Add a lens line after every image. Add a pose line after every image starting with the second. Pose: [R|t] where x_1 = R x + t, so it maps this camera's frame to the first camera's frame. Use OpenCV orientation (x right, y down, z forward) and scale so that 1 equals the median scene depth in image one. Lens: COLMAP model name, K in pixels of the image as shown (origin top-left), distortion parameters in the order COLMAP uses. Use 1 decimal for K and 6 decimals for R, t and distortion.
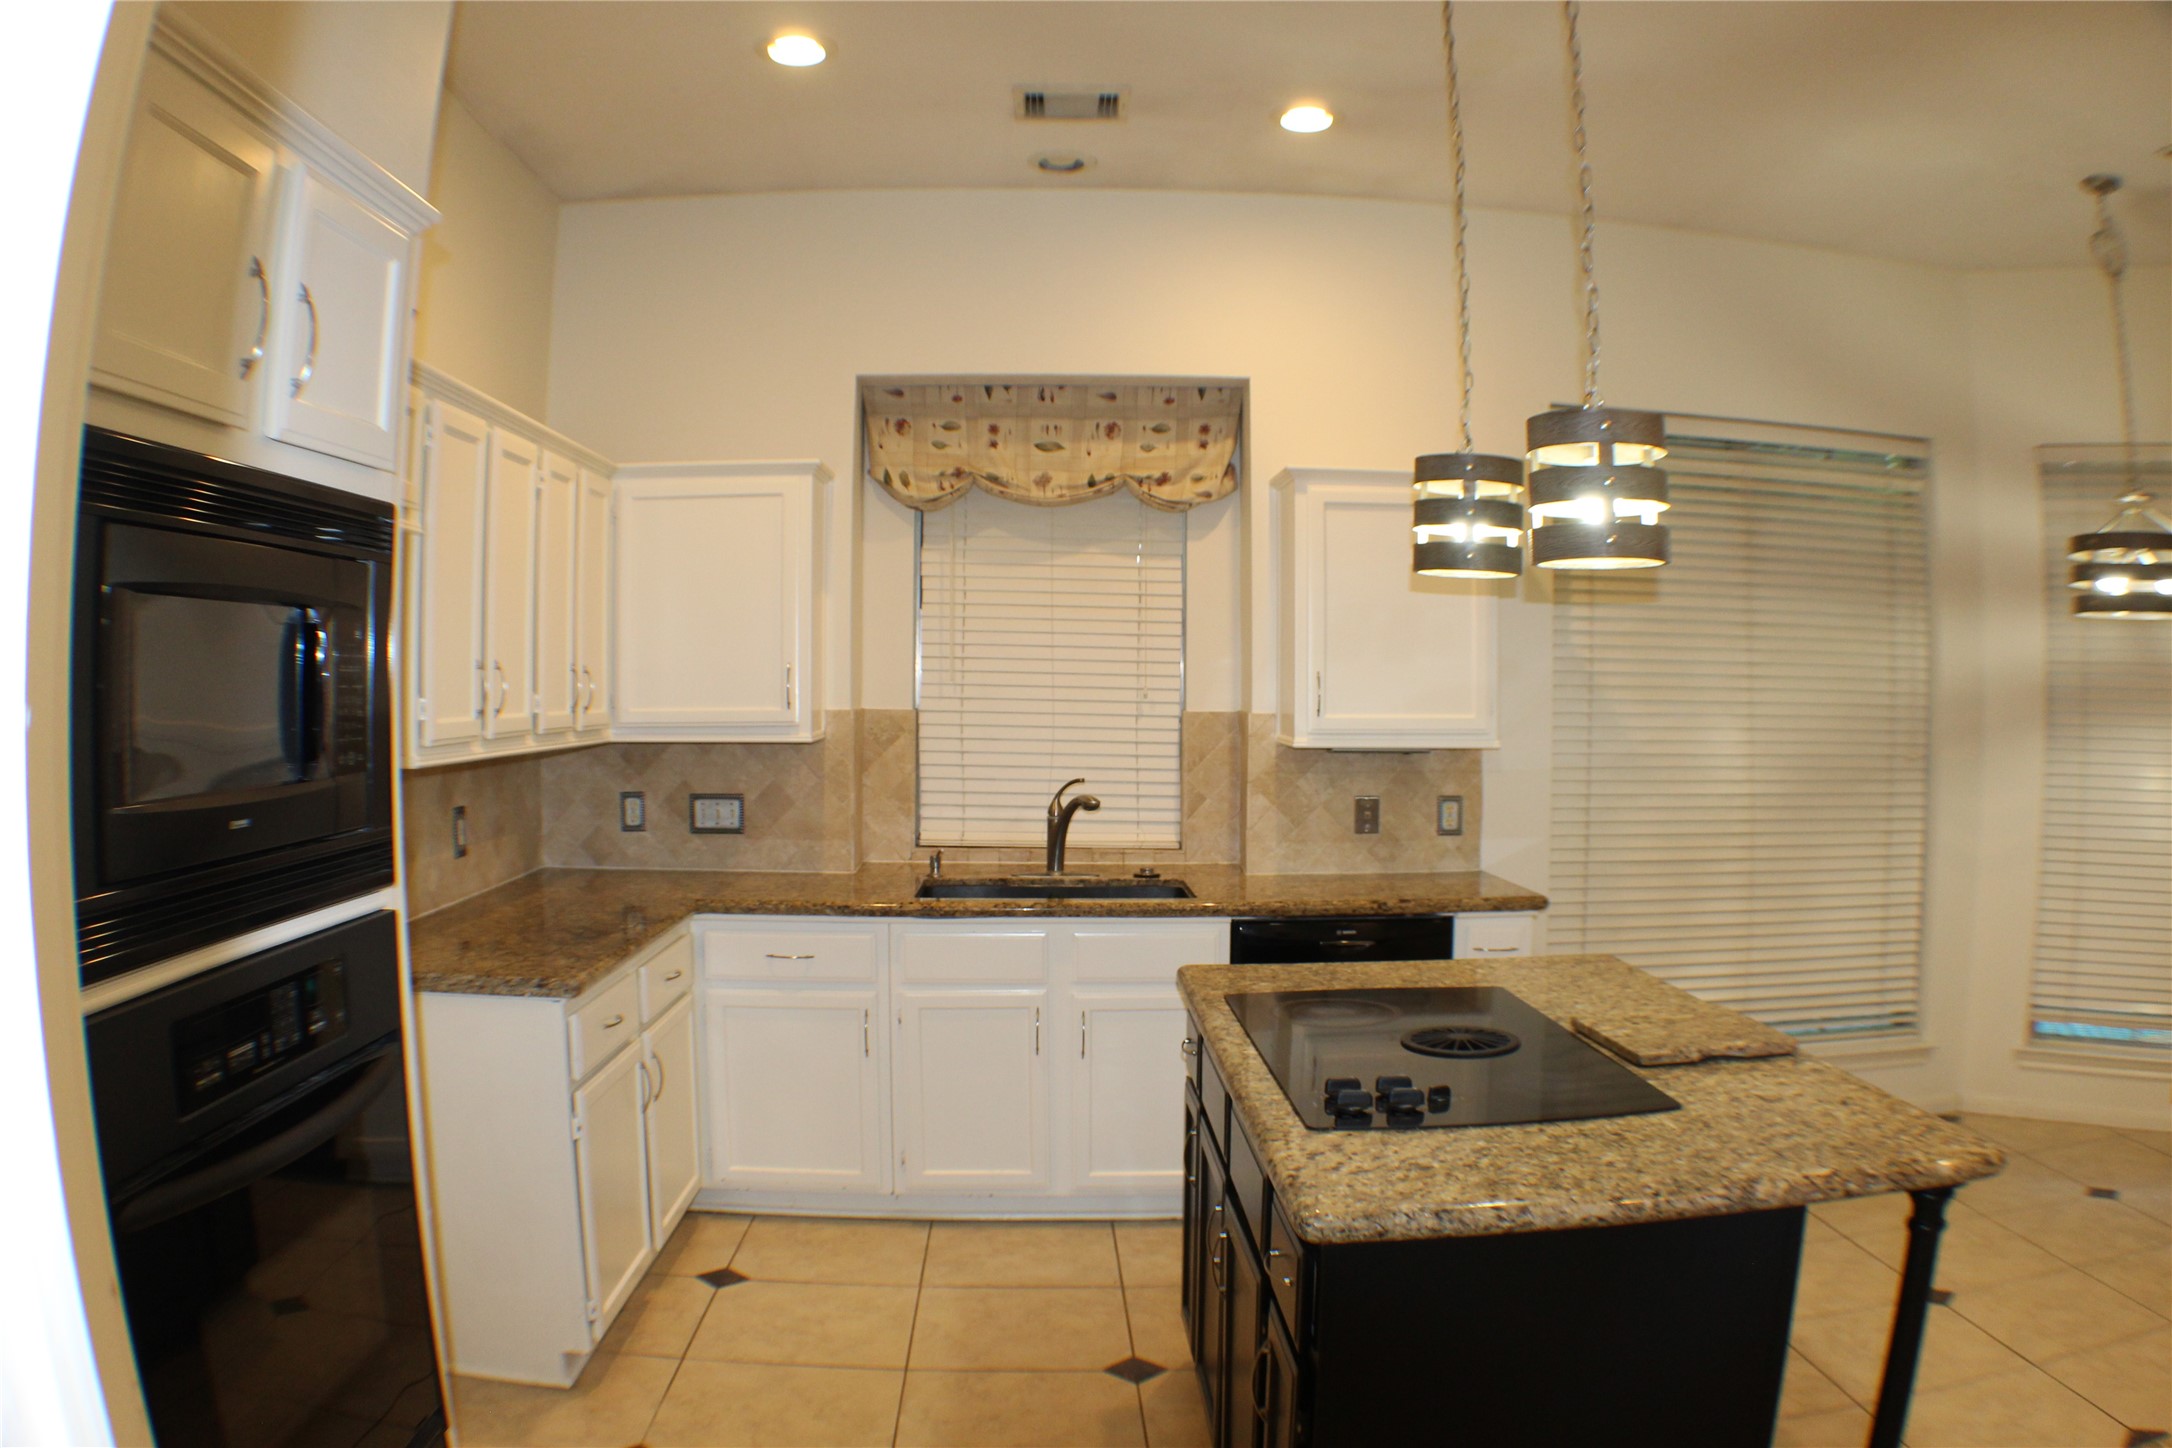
lens RADIAL K [[1579.7, 0, 1117.3], [0, 1579.7, 763.7], [0, 0, 1]] dist [-0.335863, 0.100729]
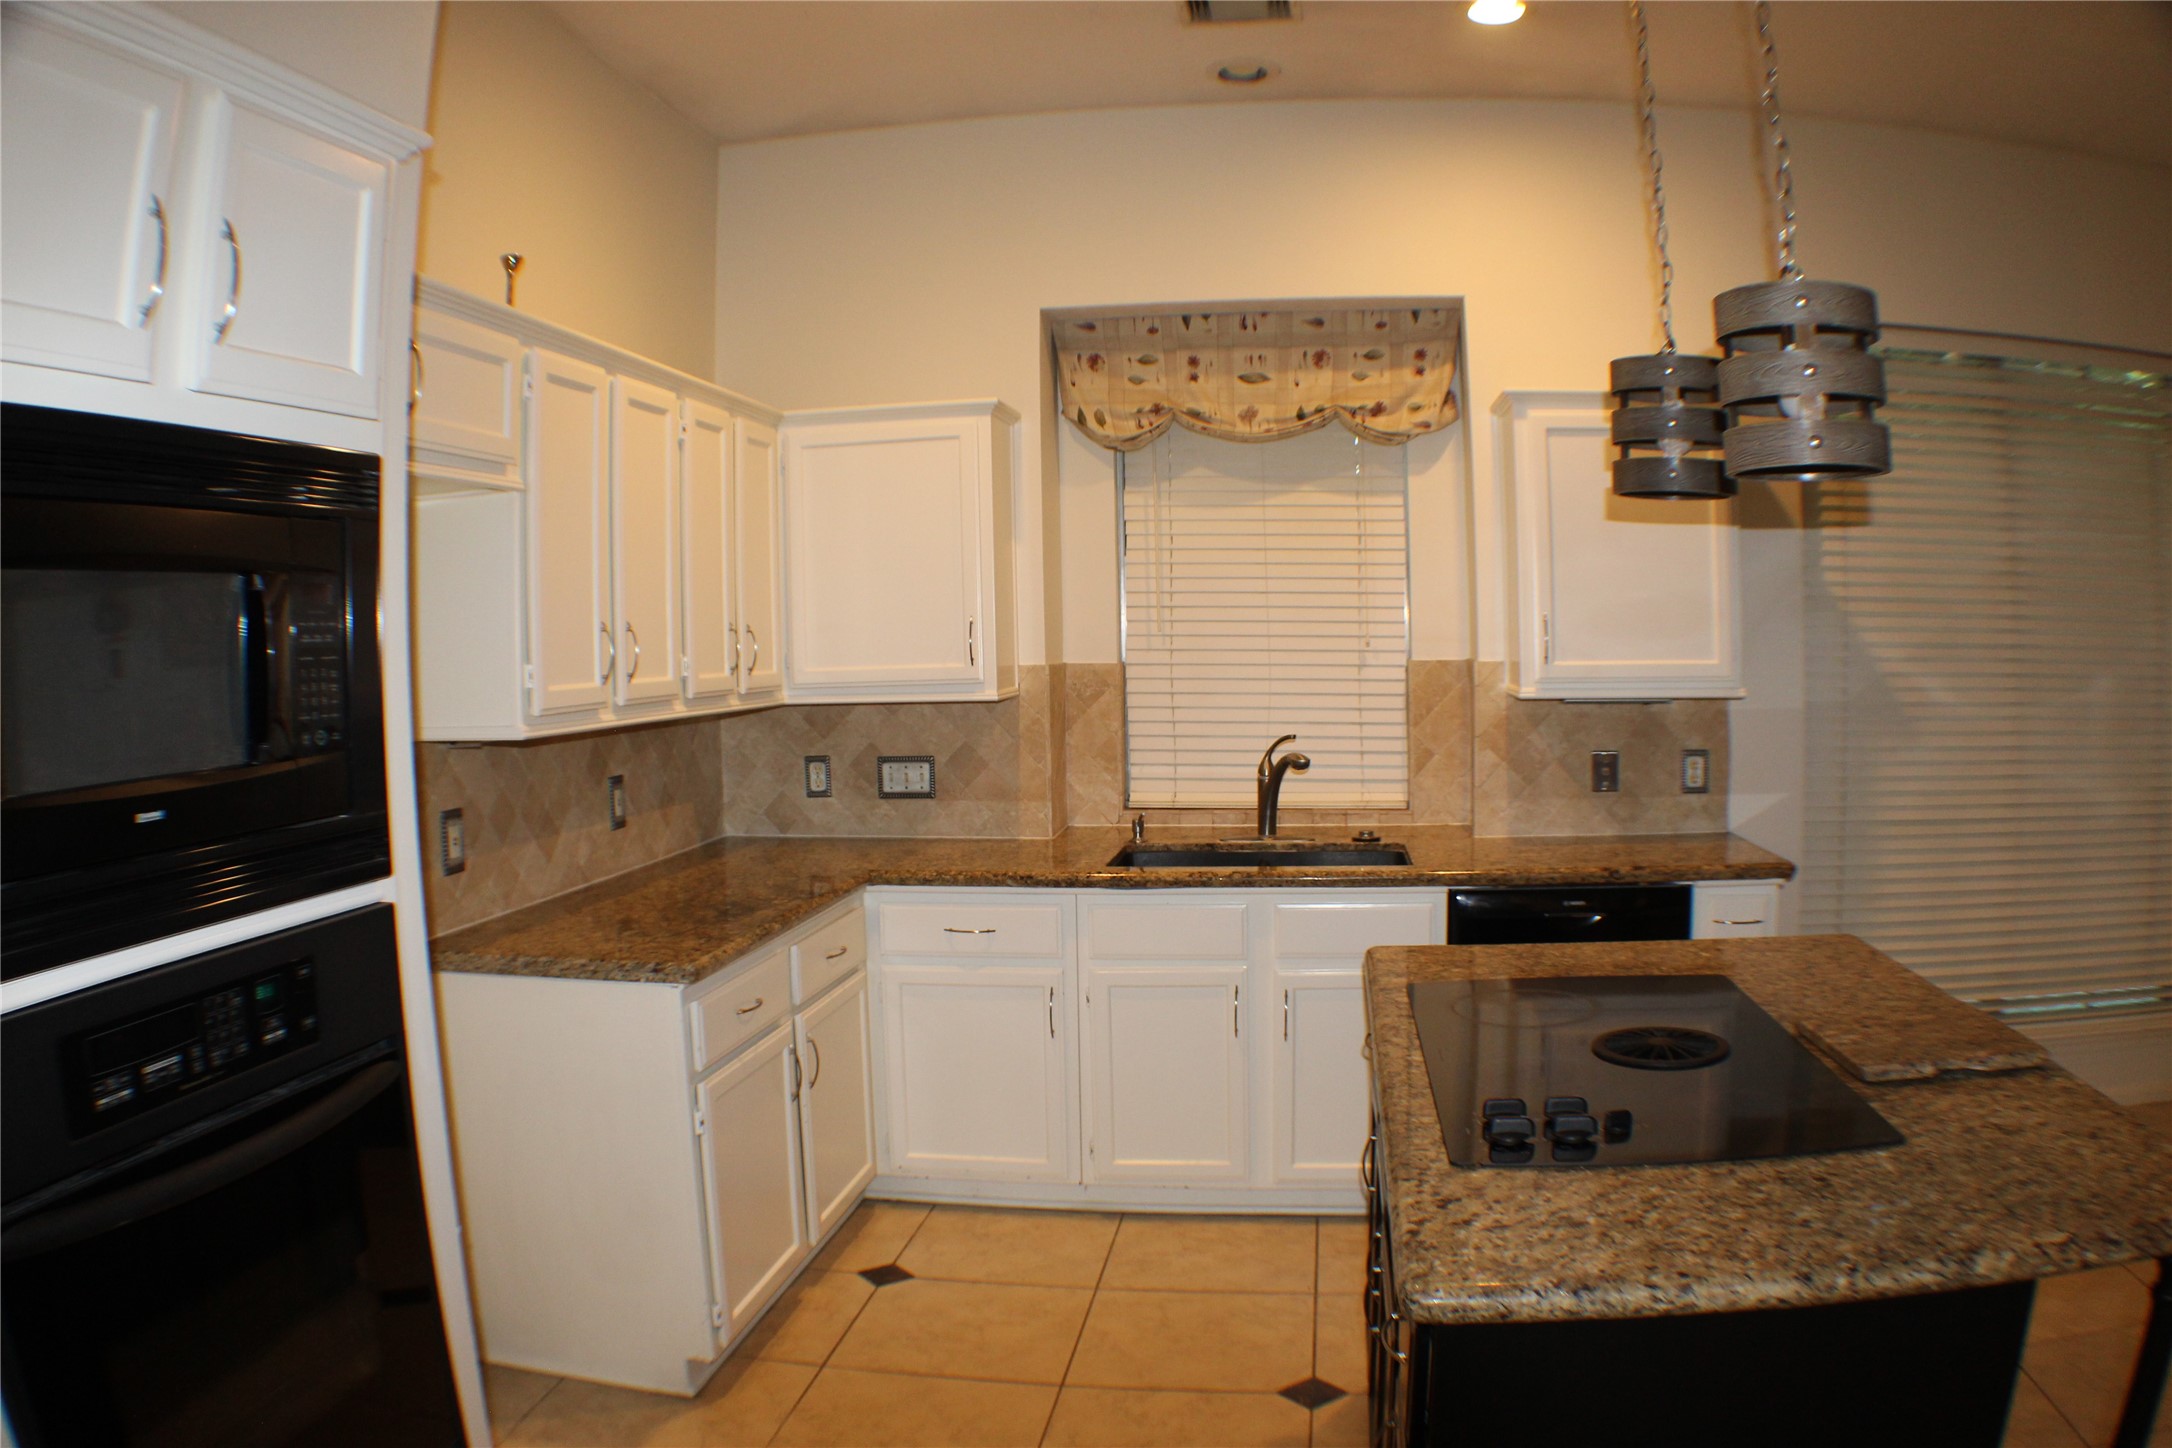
lens RADIAL K [[1579.7, 0, 1117.3], [0, 1579.7, 763.7], [0, 0, 1]] dist [-0.335863, 0.100729]
pose [[0.983115, -0.009601, -0.182739, 0.049639], [0.015212, 0.999454, 0.029332, -0.002501], [0.182357, -0.031616, 0.982724, 0.087114]]
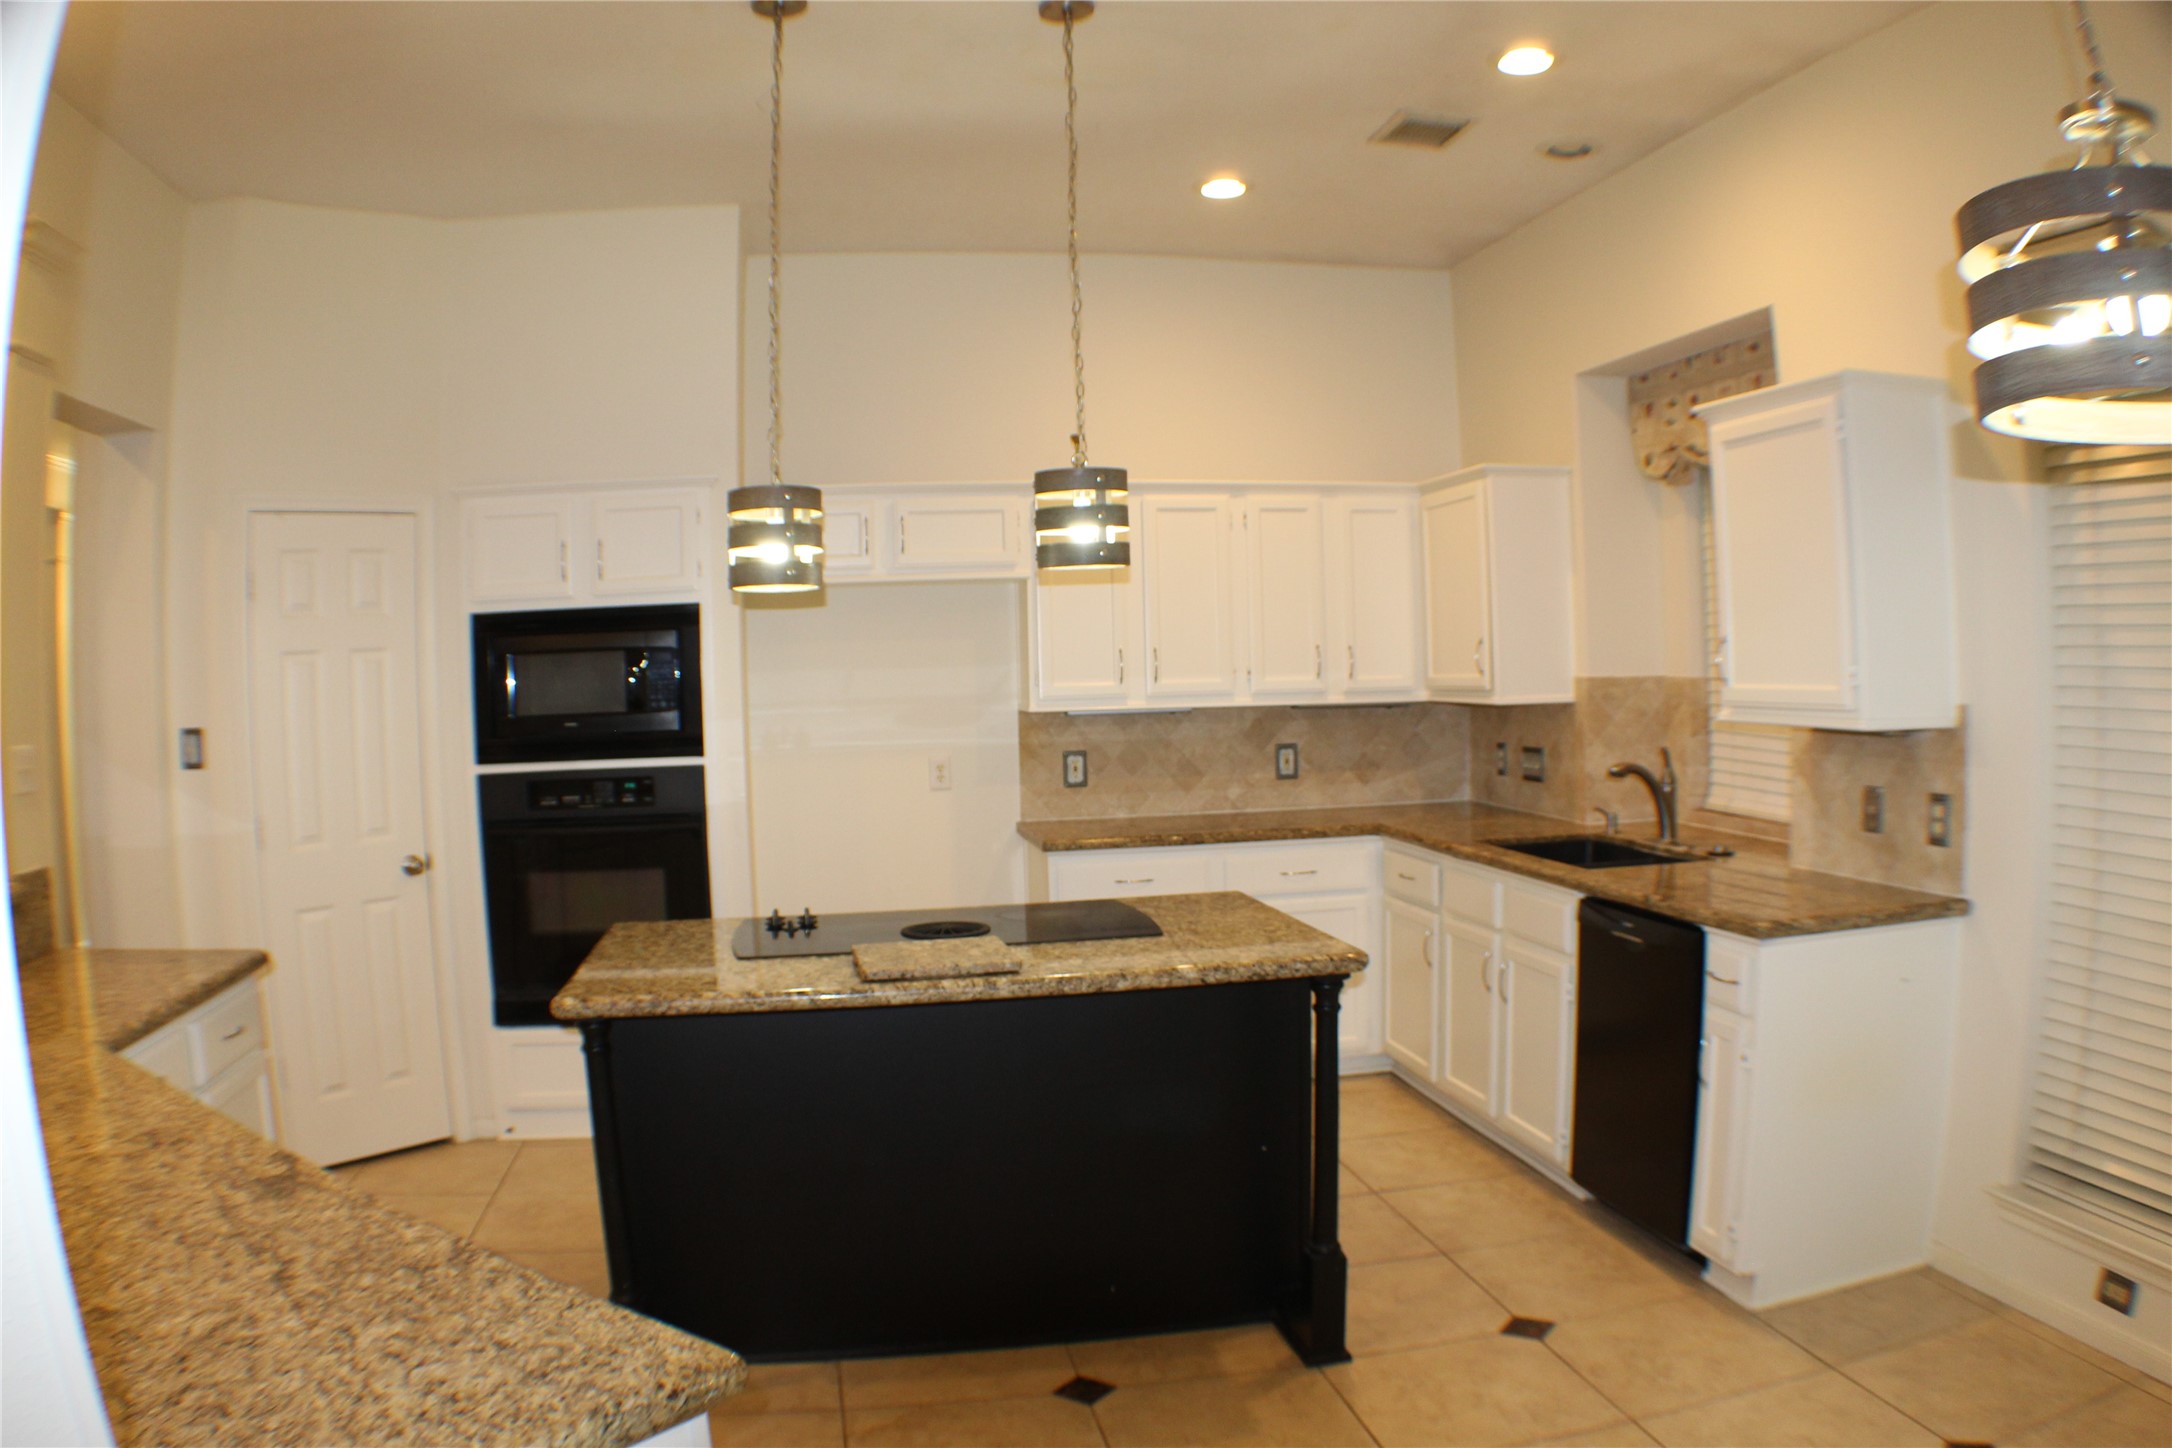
lens RADIAL K [[1579.7, 0, 1117.3], [0, 1579.7, 763.7], [0, 0, 1]] dist [-0.335863, 0.100729]
pose [[0.140849, 0.052769, -0.988624, 0.967124], [-0.023069, 0.998482, 0.050008, -0.022112], [0.989762, 0.015762, 0.141853, 0.583786]]
